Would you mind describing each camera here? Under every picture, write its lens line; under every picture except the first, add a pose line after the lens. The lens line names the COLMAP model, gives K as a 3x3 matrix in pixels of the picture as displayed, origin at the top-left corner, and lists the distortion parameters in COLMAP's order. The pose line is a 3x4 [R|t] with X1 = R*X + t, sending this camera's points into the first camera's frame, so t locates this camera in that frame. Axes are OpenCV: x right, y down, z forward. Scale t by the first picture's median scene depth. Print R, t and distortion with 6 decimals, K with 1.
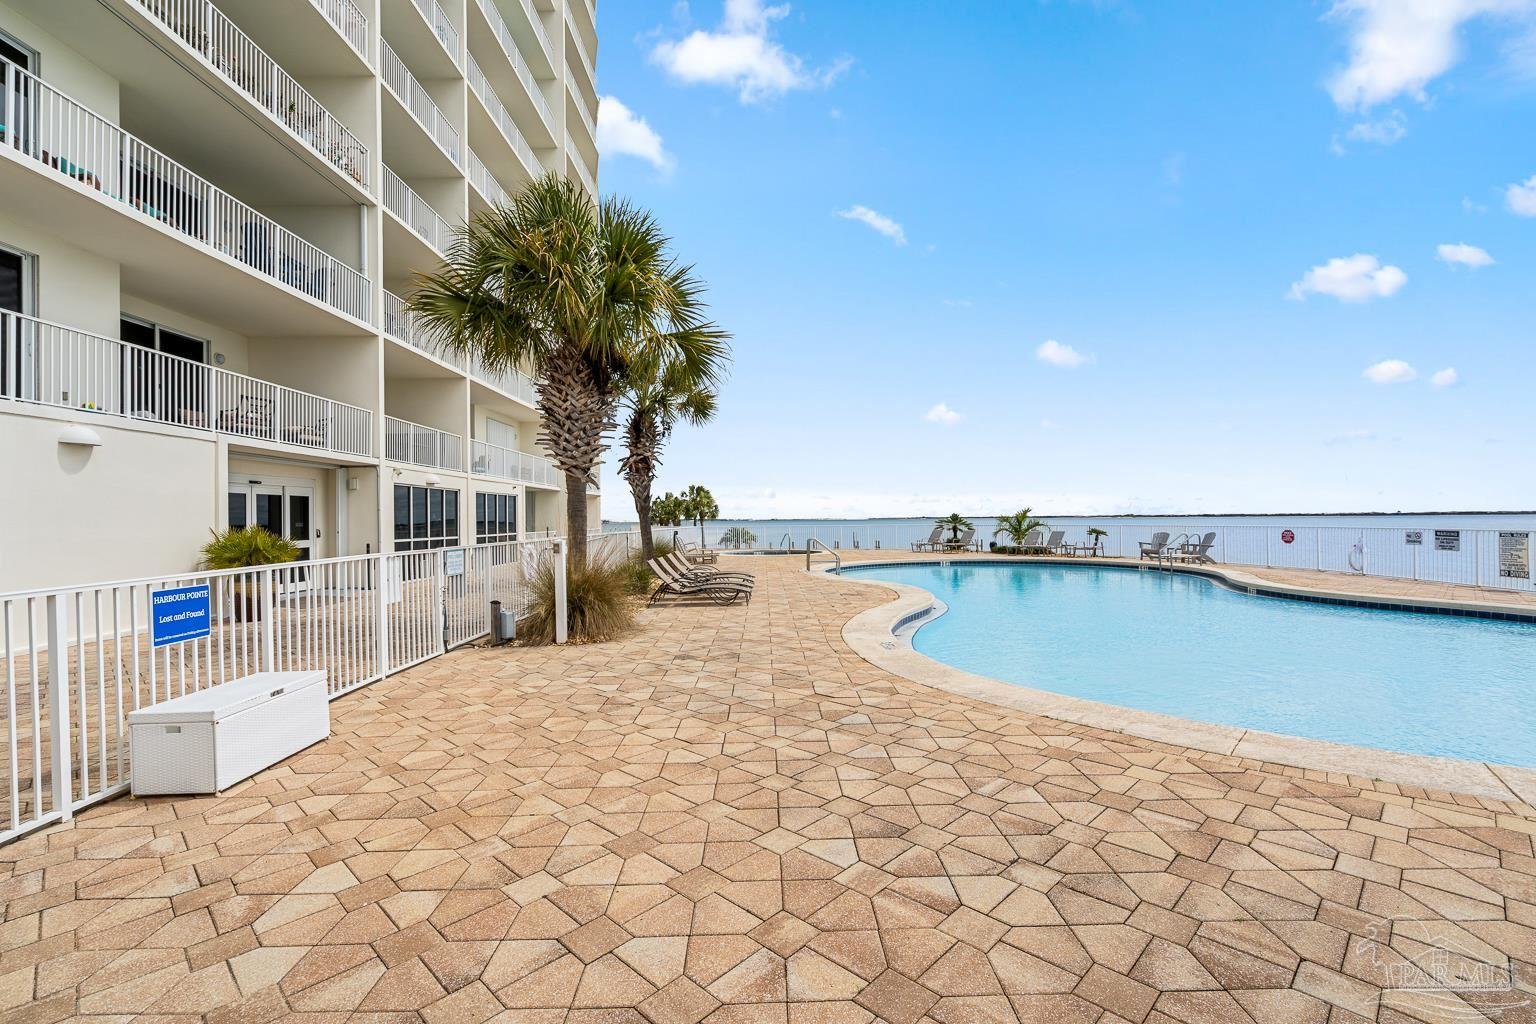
lens RADIAL K [[706.0, 0, 766.6], [0, 706.0, 513.9], [0, 0, 1]] dist [0.000713, -0.000370]
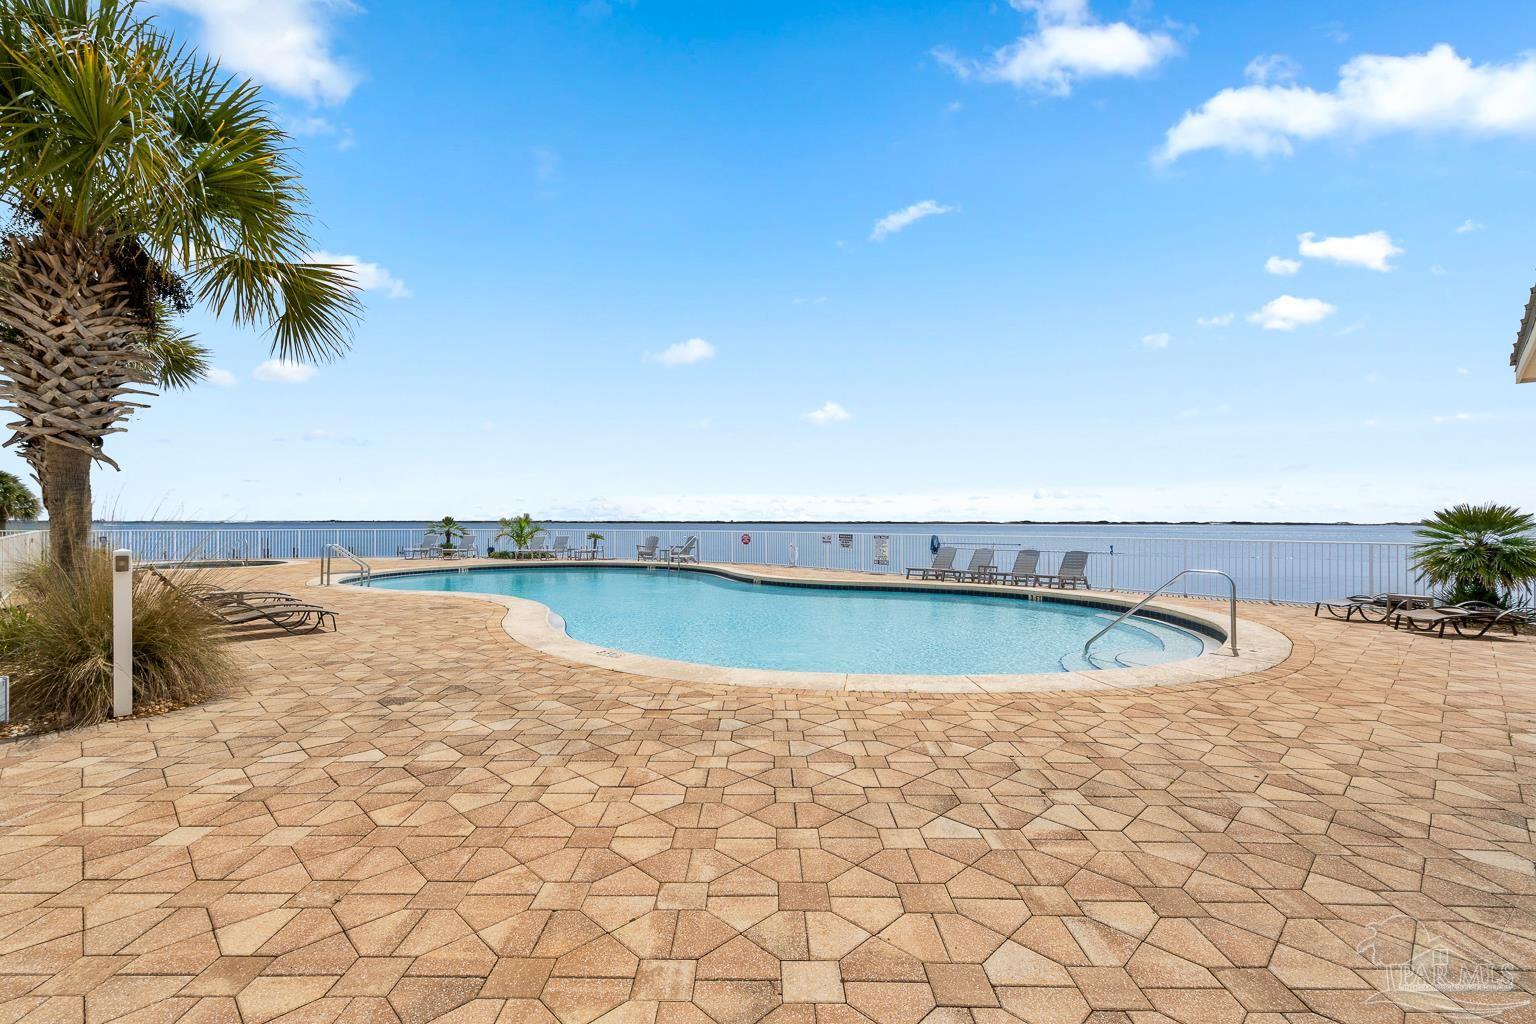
lens RADIAL K [[695.4, 0, 763.8], [0, 695.4, 515.2], [0, 0, 1]] dist [0.000891, -0.000302]
pose [[0.709069, 0.018289, 0.704902, -0.117606], [-0.014253, 0.999831, -0.011604, 0.001727], [-0.704995, -0.001819, 0.709210, 0.060794]]
